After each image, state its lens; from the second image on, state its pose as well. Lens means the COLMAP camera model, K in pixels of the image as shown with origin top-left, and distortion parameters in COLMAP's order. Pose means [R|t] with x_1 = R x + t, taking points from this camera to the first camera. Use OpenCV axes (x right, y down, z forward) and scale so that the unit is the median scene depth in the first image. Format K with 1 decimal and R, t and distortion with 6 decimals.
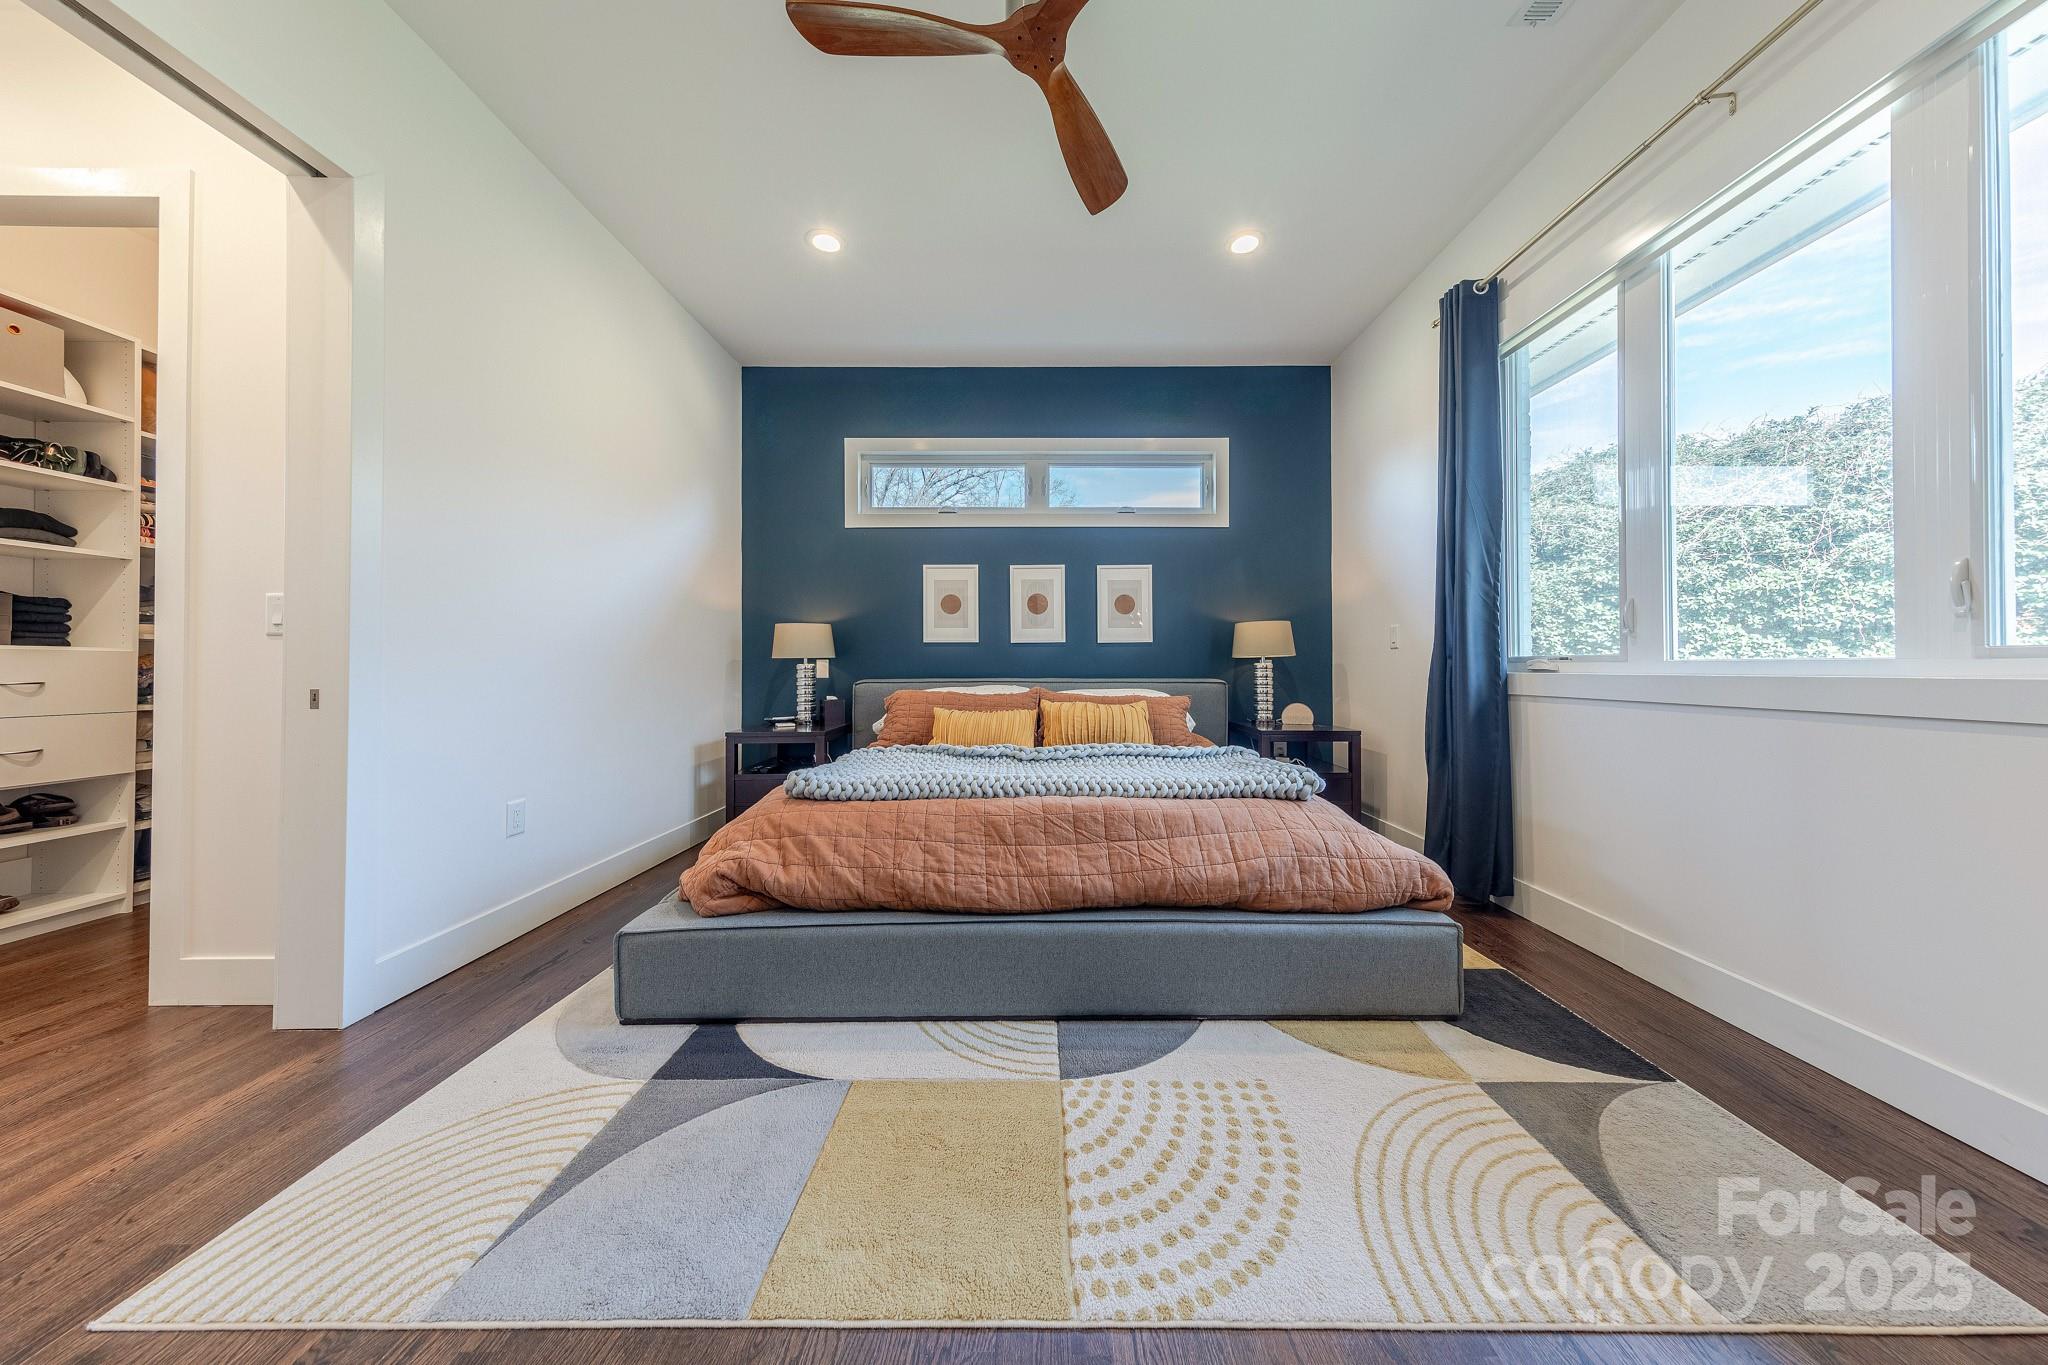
lens RADIAL K [[649.8, 0, 1038.7], [0, 649.8, 659.7], [0, 0, 1]] dist [0.006071, -0.000075]
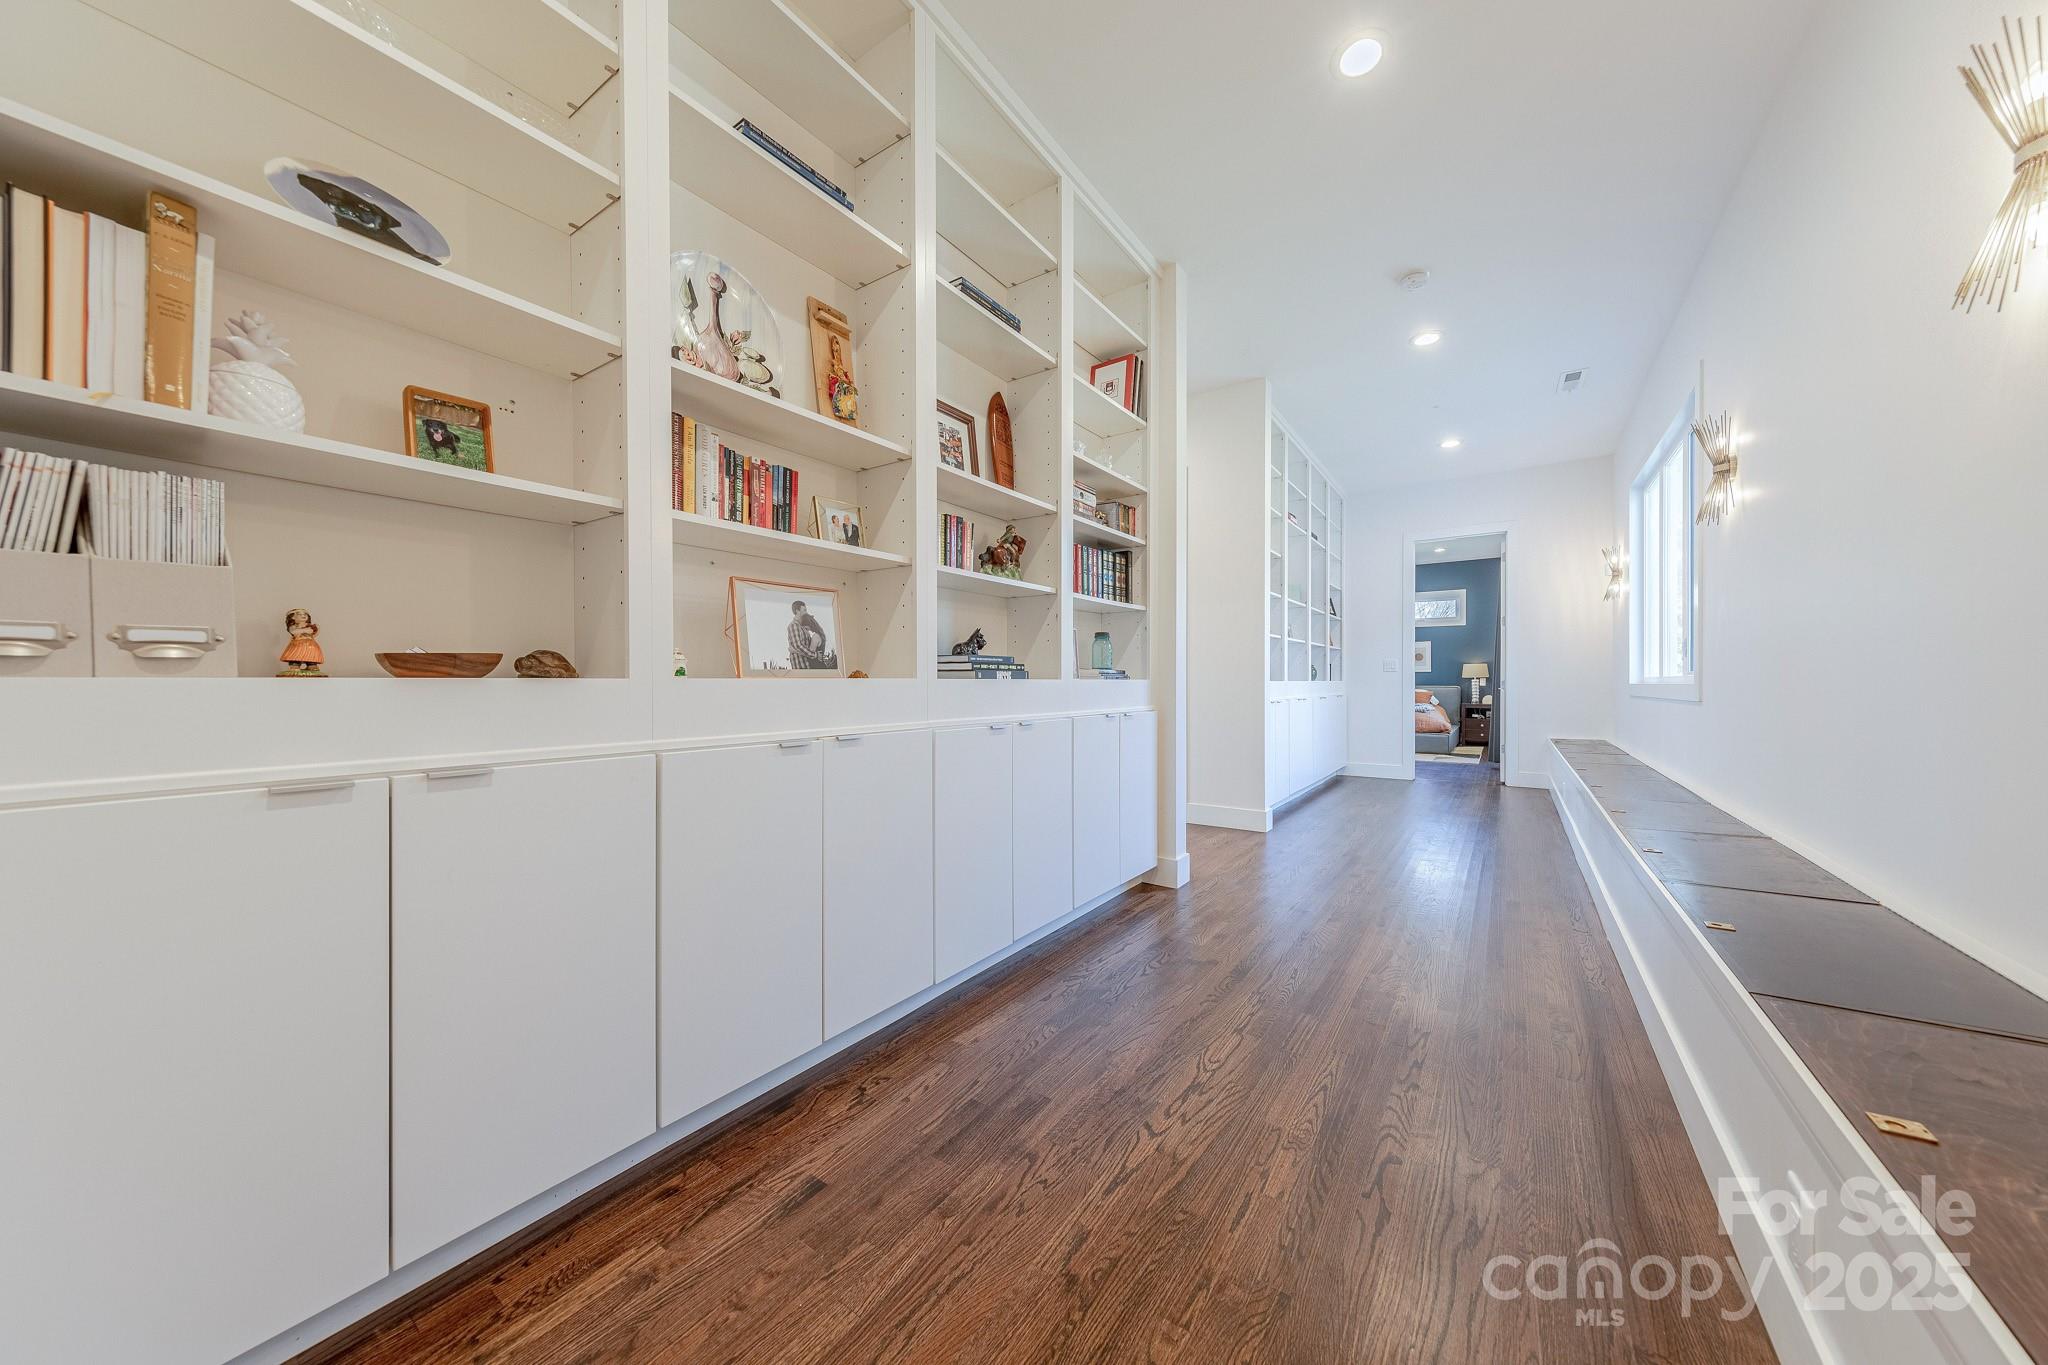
lens RADIAL K [[645.6, 0, 1054.2], [0, 645.6, 681.4], [0, 0, 1]] dist [0.007105, 0.000030]
pose [[0.823815, -0.000360, -0.566859, 0.841580], [0.009982, 0.999854, 0.013872, -0.081091], [0.566771, -0.017086, 0.823698, -4.145267]]
